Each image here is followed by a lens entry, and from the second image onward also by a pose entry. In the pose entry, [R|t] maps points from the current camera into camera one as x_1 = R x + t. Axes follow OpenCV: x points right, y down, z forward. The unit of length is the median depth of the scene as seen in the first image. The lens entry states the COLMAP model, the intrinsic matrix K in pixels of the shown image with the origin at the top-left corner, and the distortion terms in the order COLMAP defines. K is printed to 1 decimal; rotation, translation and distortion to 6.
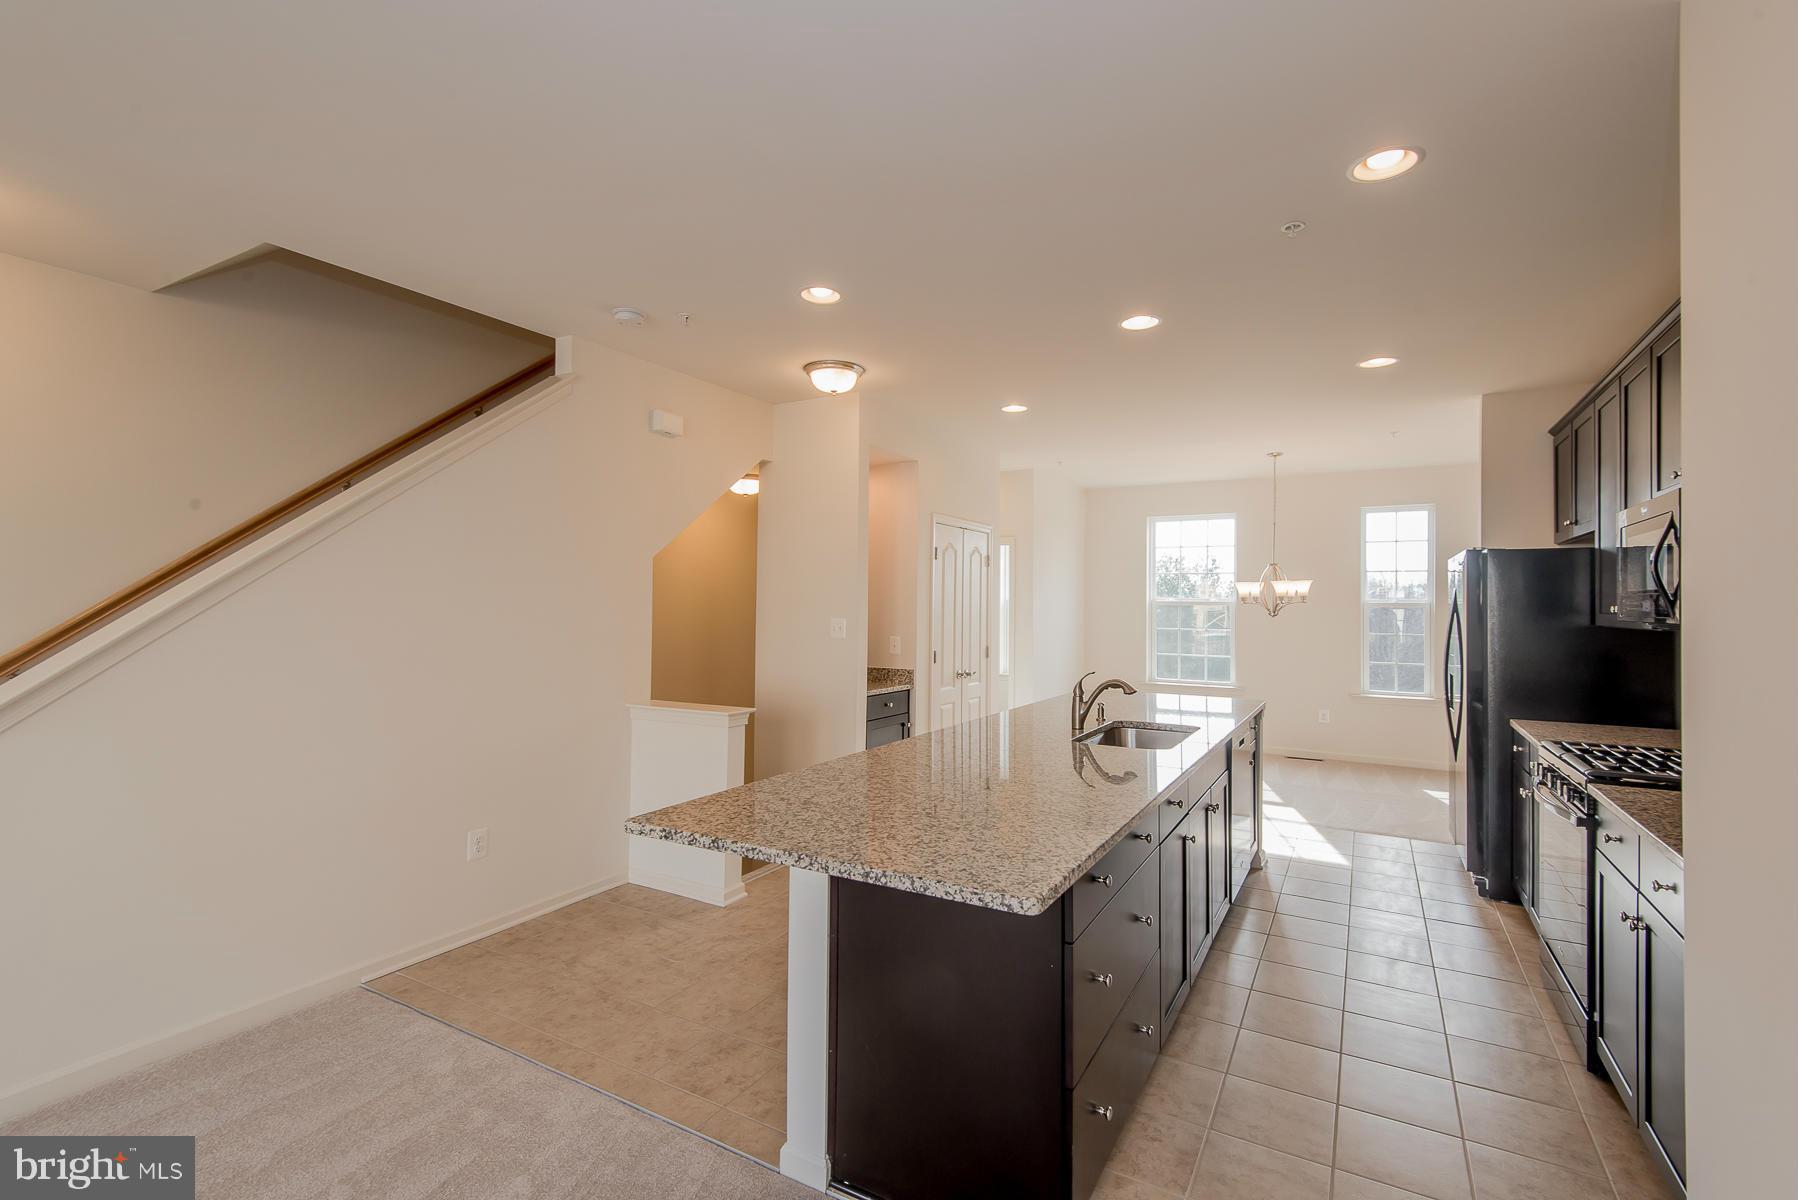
lens RADIAL K [[806.6, 0, 903.6], [0, 806.6, 596.1], [0, 0, 1]] dist [0.040672, -0.024789]
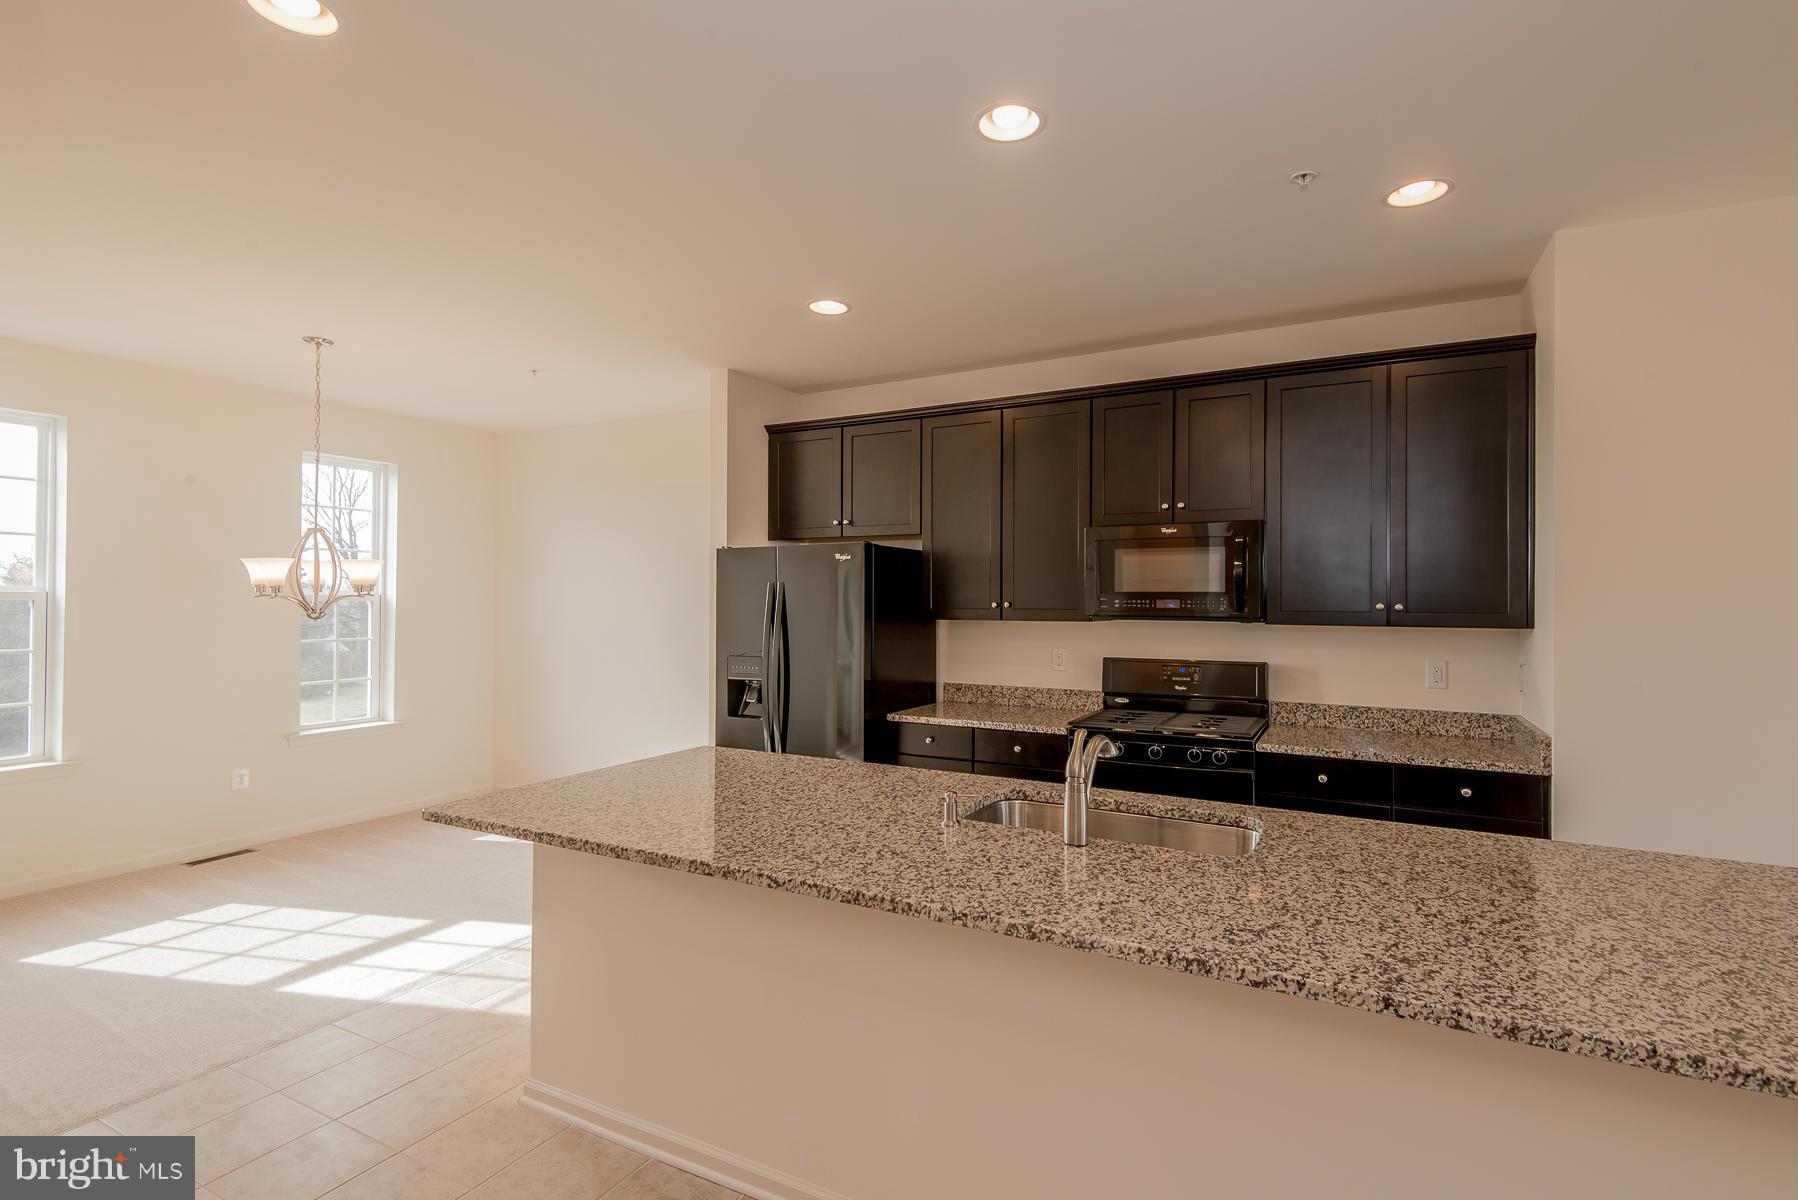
lens RADIAL K [[816.9, 0, 905.1], [0, 816.9, 594.7], [0, 0, 1]] dist [0.042048, -0.026265]
pose [[-0.025939, -0.003738, 0.999657, -0.224700], [-0.012412, 0.999917, 0.003417, -0.000012], [-0.999586, -0.012319, -0.025983, 0.893071]]
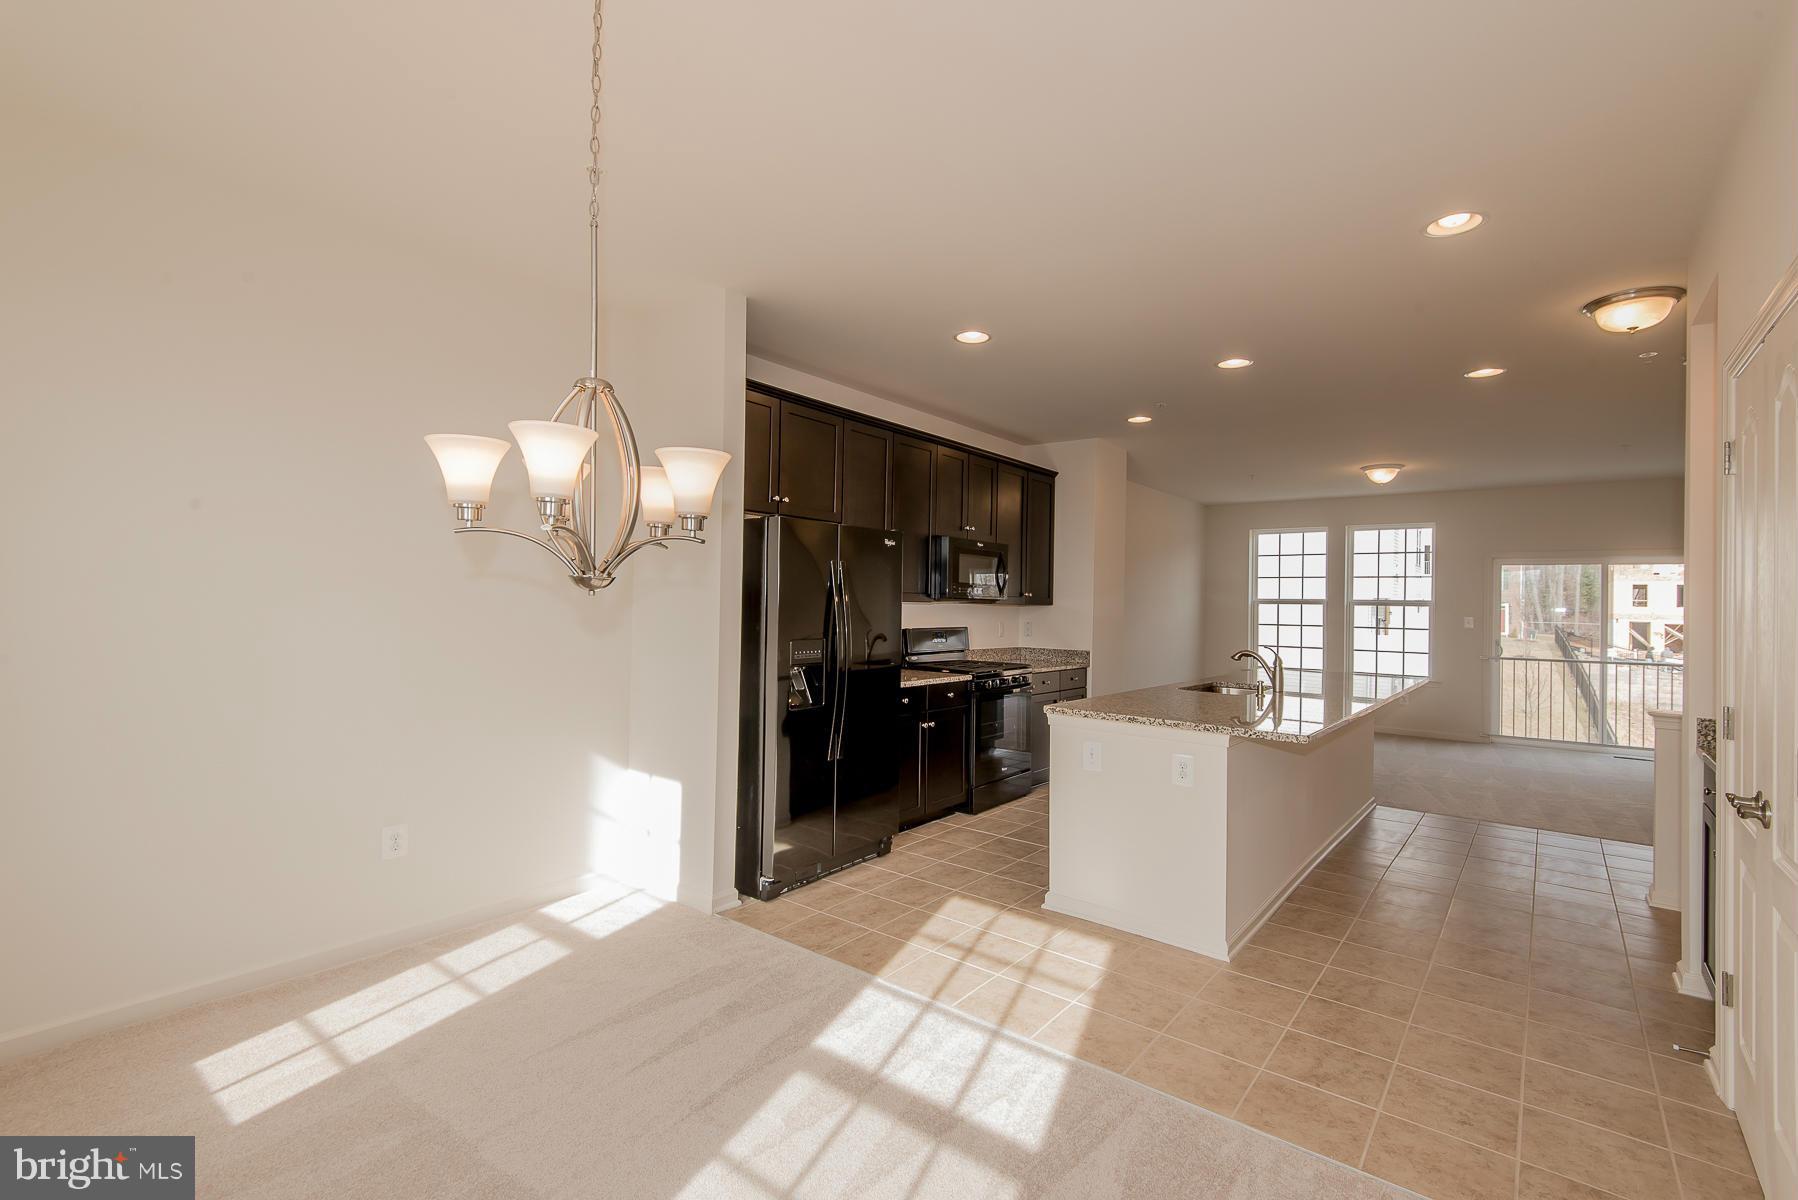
lens RADIAL K [[806.6, 0, 903.6], [0, 806.6, 596.1], [0, 0, 1]] dist [0.040672, -0.024789]
pose [[-0.988894, -0.025125, 0.146485, 0.482506], [-0.028333, 0.999401, -0.019855, 0.043550], [-0.145899, -0.023785, -0.989014, 1.849047]]
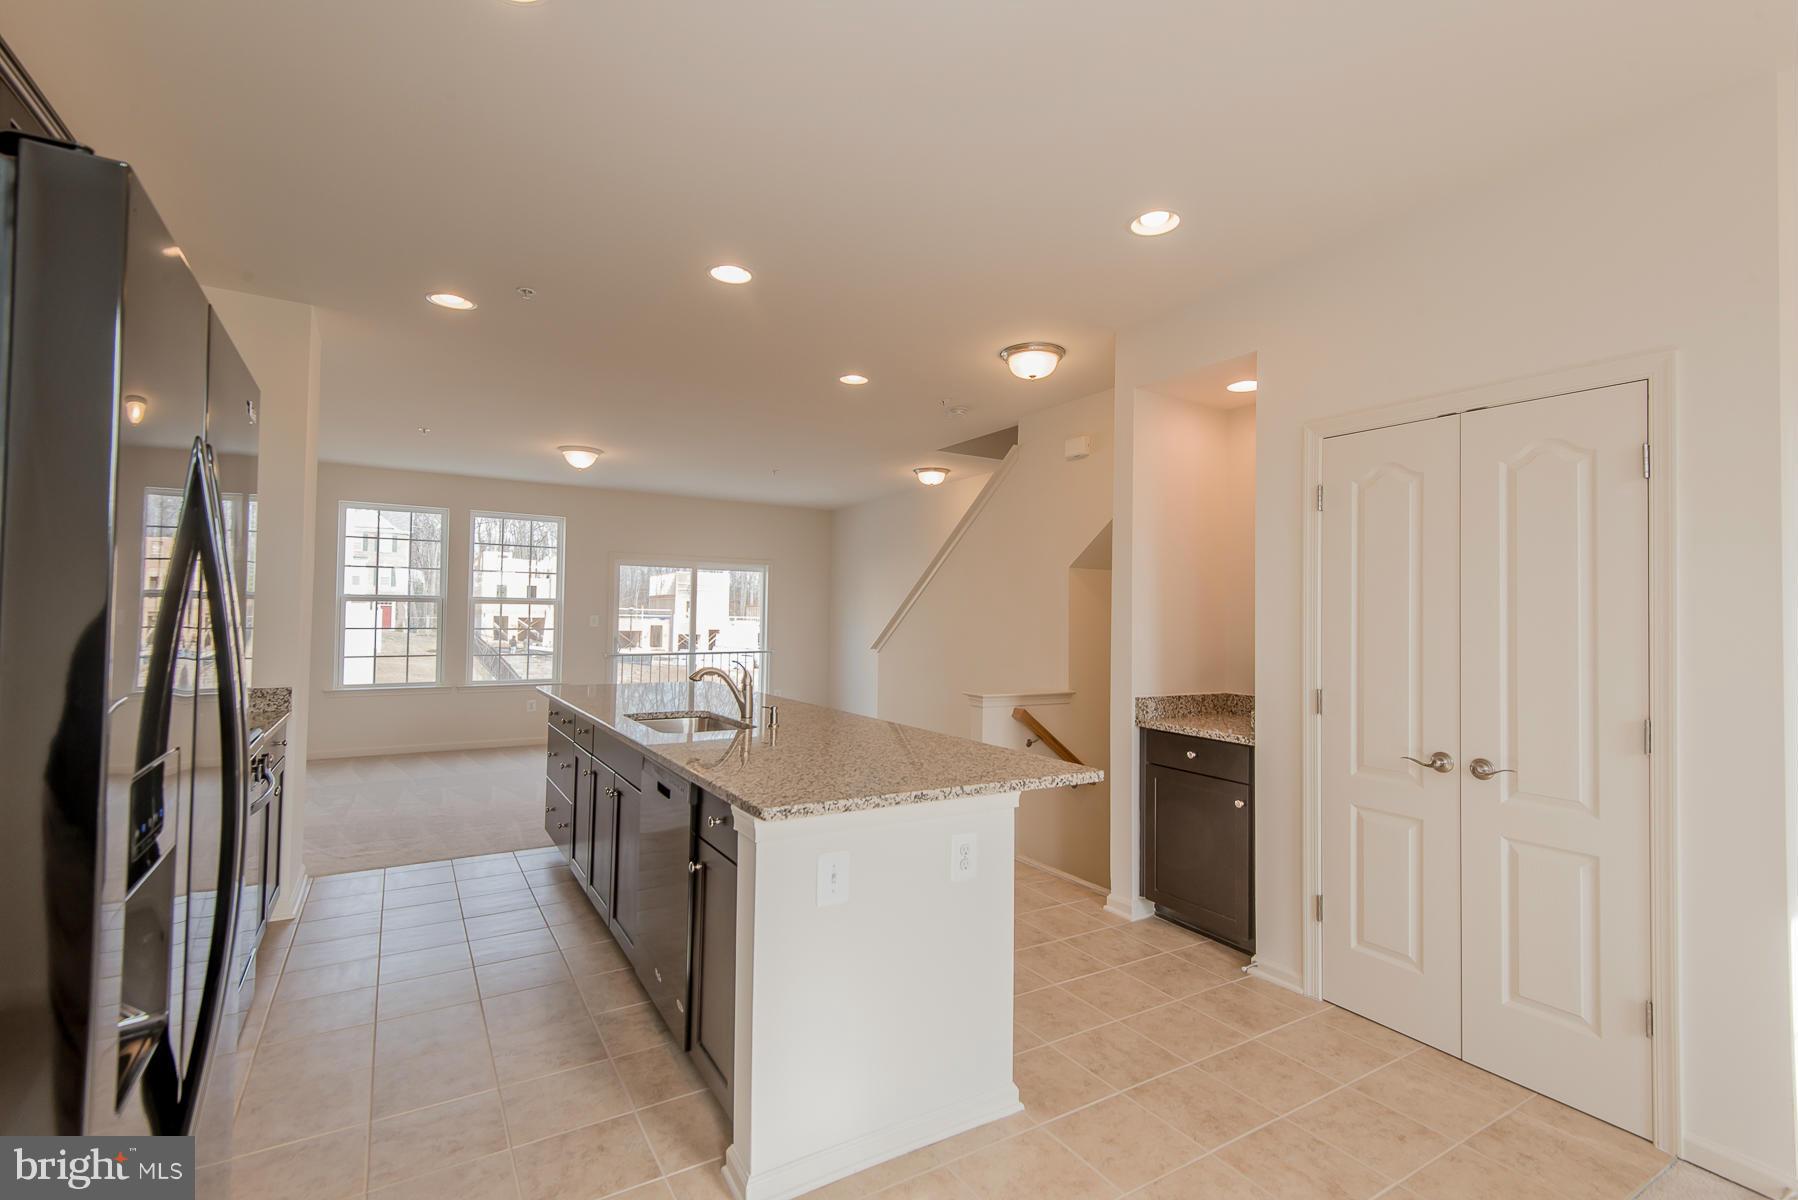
lens RADIAL K [[816.9, 0, 905.1], [0, 816.9, 594.7], [0, 0, 1]] dist [0.042048, -0.026265]
pose [[-0.479789, -0.037845, -0.876567, 0.789790], [-0.005594, 0.999181, -0.040077, 0.041205], [0.877366, -0.014326, -0.479608, 1.298784]]
